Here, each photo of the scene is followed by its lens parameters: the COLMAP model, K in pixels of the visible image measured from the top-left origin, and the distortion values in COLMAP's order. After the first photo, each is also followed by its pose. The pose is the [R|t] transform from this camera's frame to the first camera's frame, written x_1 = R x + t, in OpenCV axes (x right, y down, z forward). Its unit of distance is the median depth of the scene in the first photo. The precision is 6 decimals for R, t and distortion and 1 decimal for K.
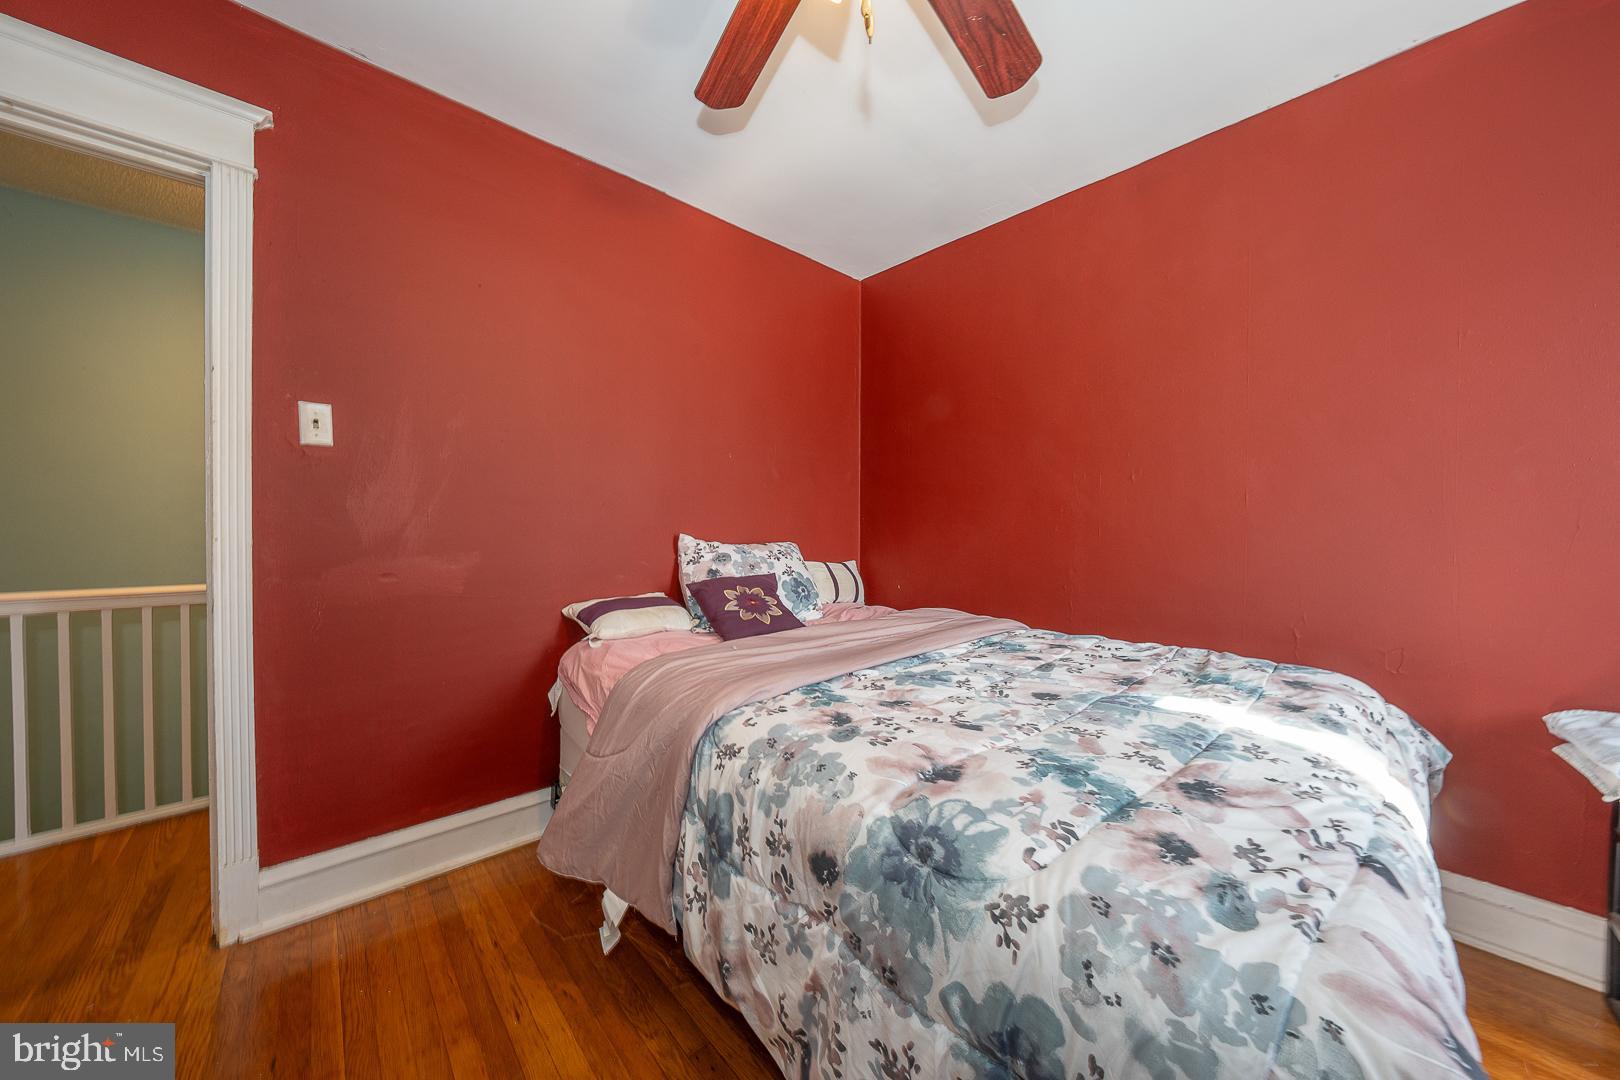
lens RADIAL K [[555.7, 0, 810.0], [0, 555.7, 533.9], [0, 0, 1]] dist [-0.030674, 0.006304]
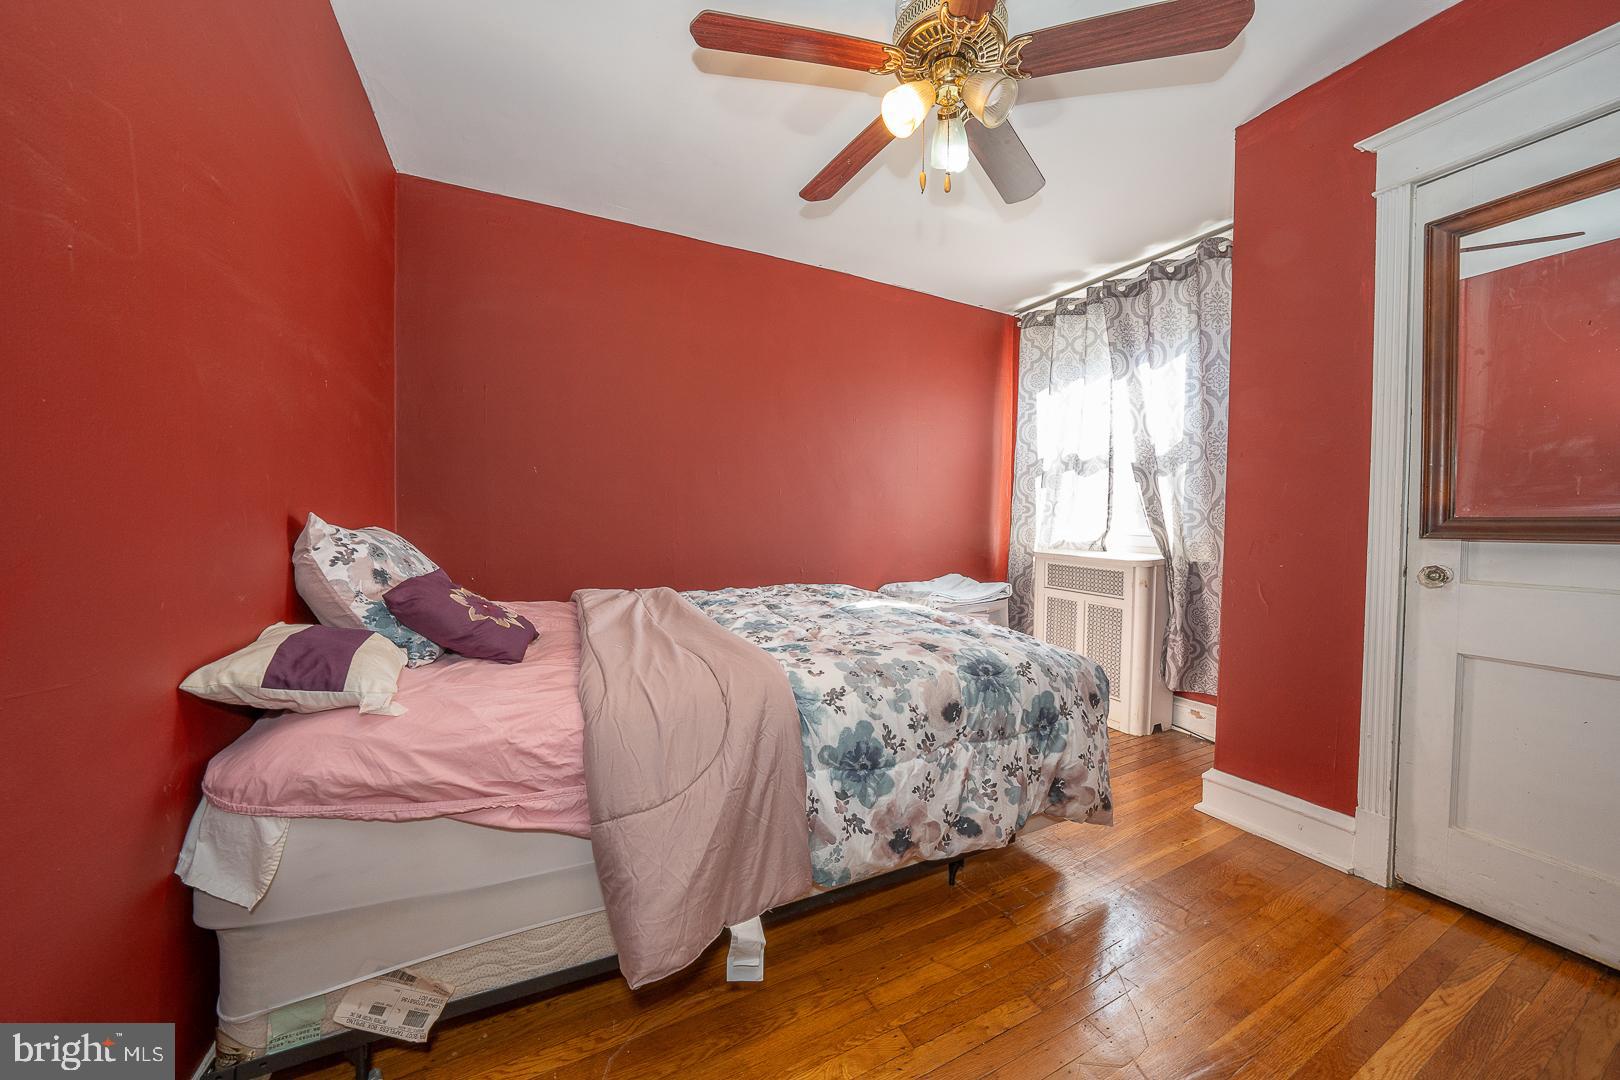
lens RADIAL K [[555.7, 0, 810.0], [0, 555.7, 533.9], [0, 0, 1]] dist [-0.030674, 0.006304]
pose [[0.277122, -0.028868, 0.960401, -1.457899], [0.009462, 0.999582, 0.027315, 0.024993], [-0.960788, 0.001518, 0.277279, 0.833742]]
